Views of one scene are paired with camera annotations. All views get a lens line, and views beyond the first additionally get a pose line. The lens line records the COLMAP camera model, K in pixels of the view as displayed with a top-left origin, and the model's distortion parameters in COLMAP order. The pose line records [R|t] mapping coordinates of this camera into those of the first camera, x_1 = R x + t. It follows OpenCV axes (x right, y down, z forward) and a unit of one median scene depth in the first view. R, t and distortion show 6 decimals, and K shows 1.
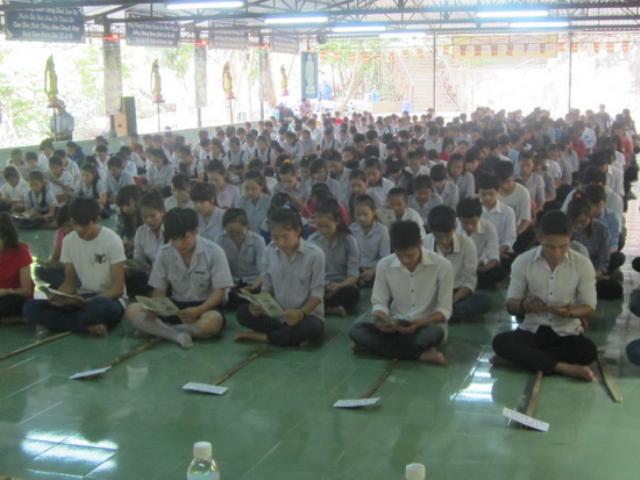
lens RADIAL K [[981.2, 0, 320.0], [0, 981.2, 240.0], [0, 0, 1]] dist [-0.043678, -0.039519]
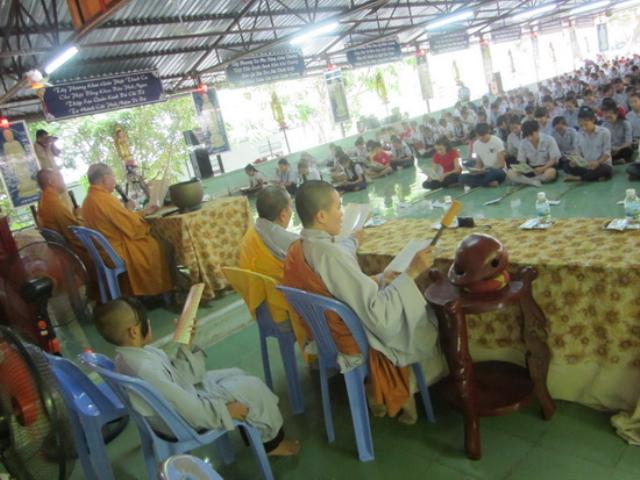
lens RADIAL K [[524.2, 0, 320.0], [0, 524.2, 240.0], [0, 0, 1]] dist [-0.052041, 0.002773]
pose [[0.853203, -0.058231, -0.518319, 0.019859], [0.135724, 0.984301, 0.112833, 0.020816], [0.503611, -0.166618, 0.847711, -0.114354]]
